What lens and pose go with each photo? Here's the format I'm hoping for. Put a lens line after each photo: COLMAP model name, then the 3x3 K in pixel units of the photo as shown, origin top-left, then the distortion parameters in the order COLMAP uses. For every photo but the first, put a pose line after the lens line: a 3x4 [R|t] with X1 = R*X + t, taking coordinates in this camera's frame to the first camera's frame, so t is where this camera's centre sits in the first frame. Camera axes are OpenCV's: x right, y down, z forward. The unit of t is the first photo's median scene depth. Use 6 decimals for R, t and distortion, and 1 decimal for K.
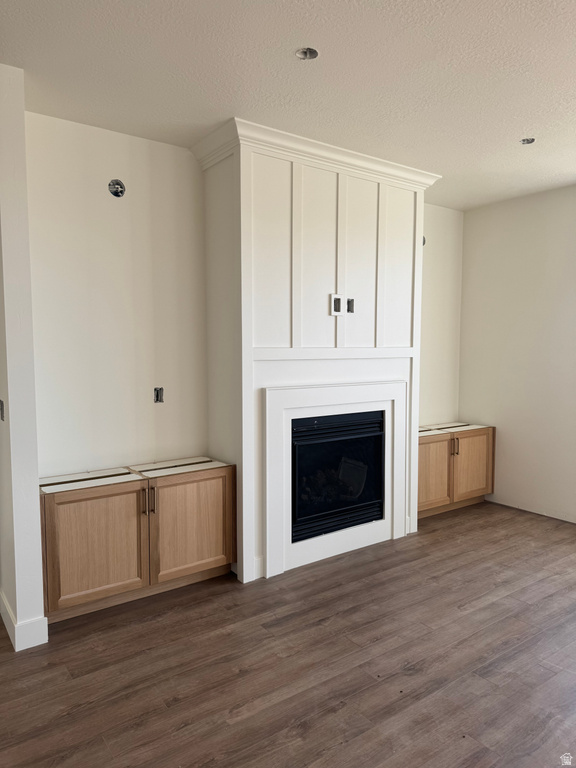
lens RADIAL K [[542.2, 0, 291.9], [0, 542.2, 386.3], [0, 0, 1]] dist [0.034796, -0.038555]
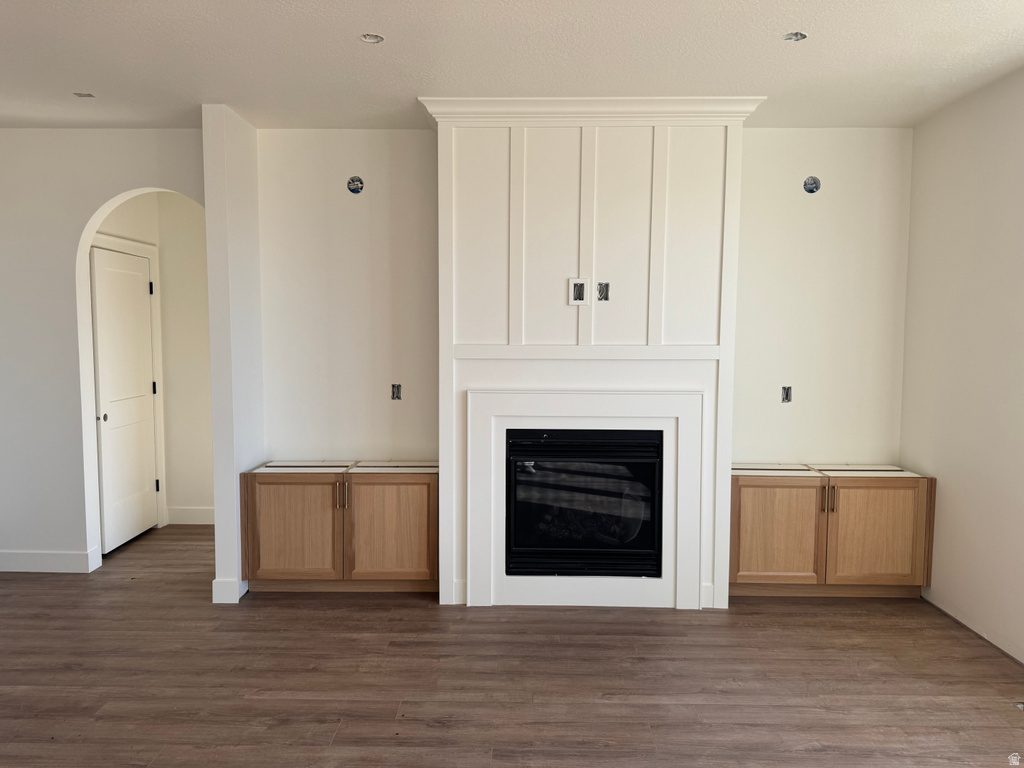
lens RADIAL K [[722.9, 0, 512.0], [0, 722.9, 384.0], [0, 0, 1]] dist [0.034796, -0.038555]
pose [[0.797210, 0.047851, -0.601802, 0.709455], [-0.049063, 0.998692, 0.014415, -0.027204], [0.601705, 0.018035, 0.798515, 0.102948]]
